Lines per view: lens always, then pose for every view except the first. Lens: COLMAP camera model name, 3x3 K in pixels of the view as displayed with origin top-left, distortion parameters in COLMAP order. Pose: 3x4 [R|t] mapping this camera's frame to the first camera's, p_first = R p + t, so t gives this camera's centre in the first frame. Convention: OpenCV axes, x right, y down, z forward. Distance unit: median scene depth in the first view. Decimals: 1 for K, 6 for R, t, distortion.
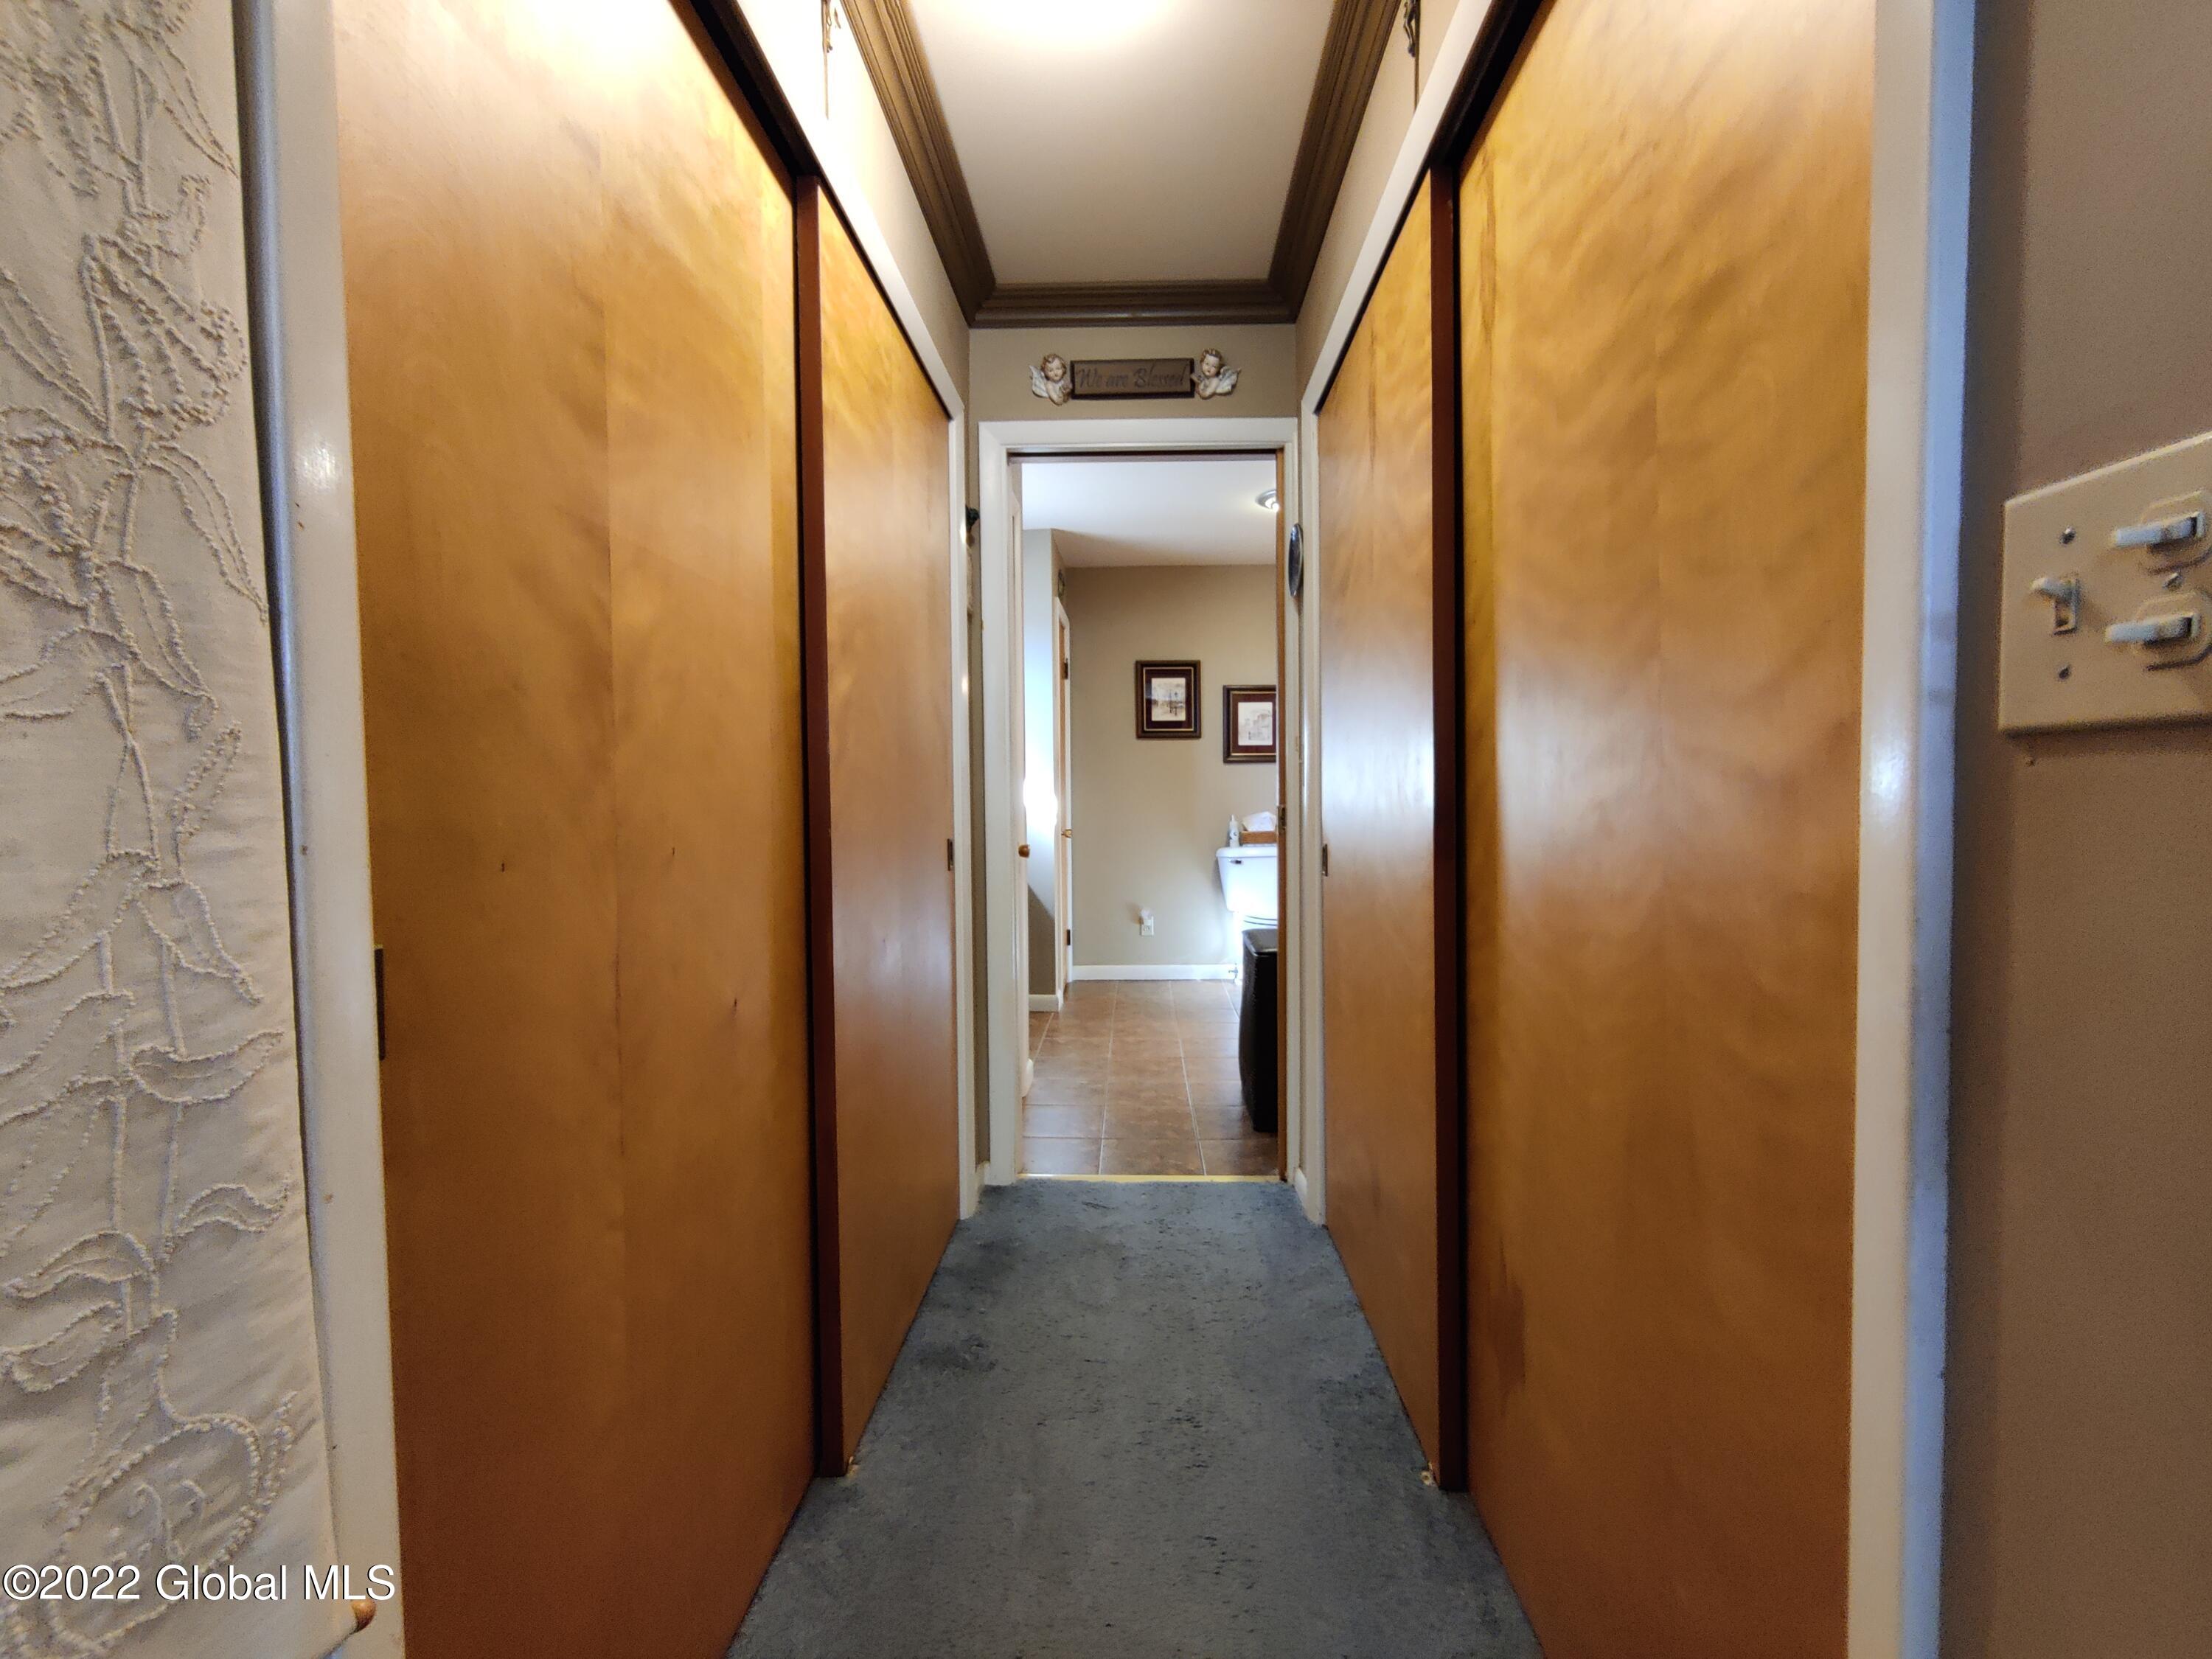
lens RADIAL K [[947.6, 0, 1119.5], [0, 947.6, 831.5], [0, 0, 1]] dist [-0.001988, 0.000863]
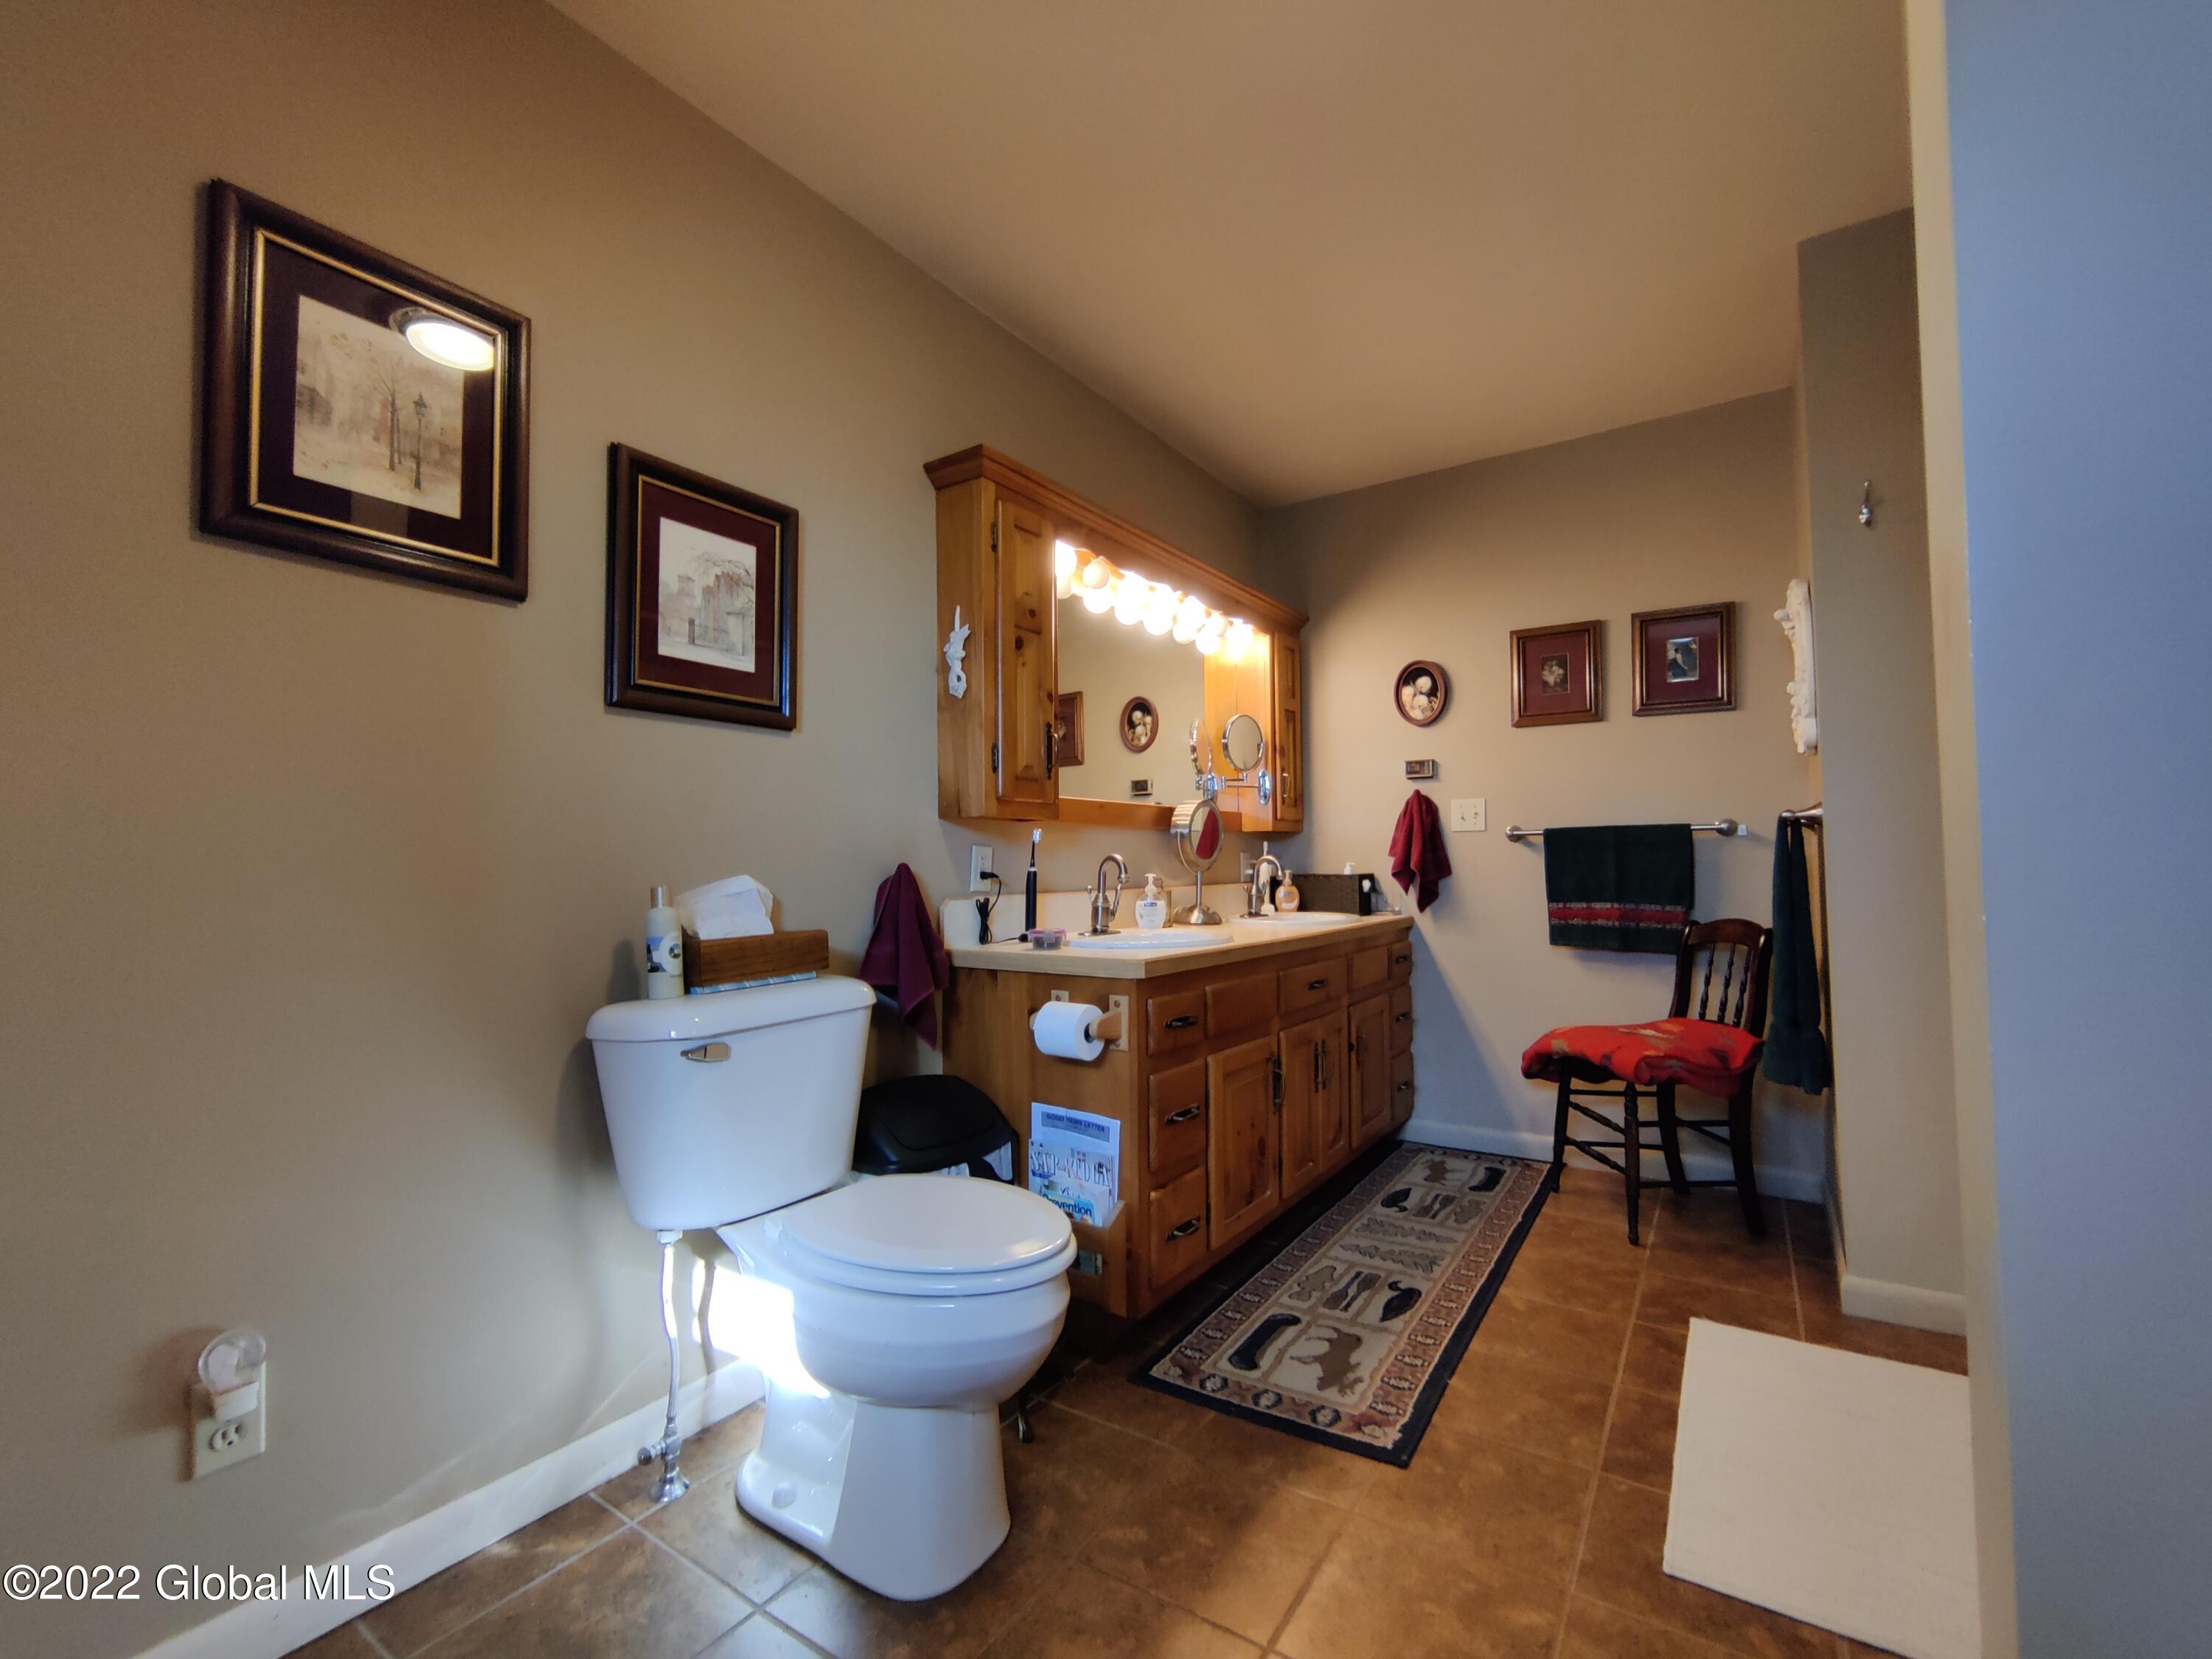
lens RADIAL K [[947.6, 0, 1119.5], [0, 947.6, 831.5], [0, 0, 1]] dist [-0.001988, 0.000863]
pose [[0.531411, 0.037875, 0.846267, -0.048995], [0.032655, 0.997342, -0.065142, -0.010542], [-0.846484, 0.062252, 0.528762, 0.720465]]
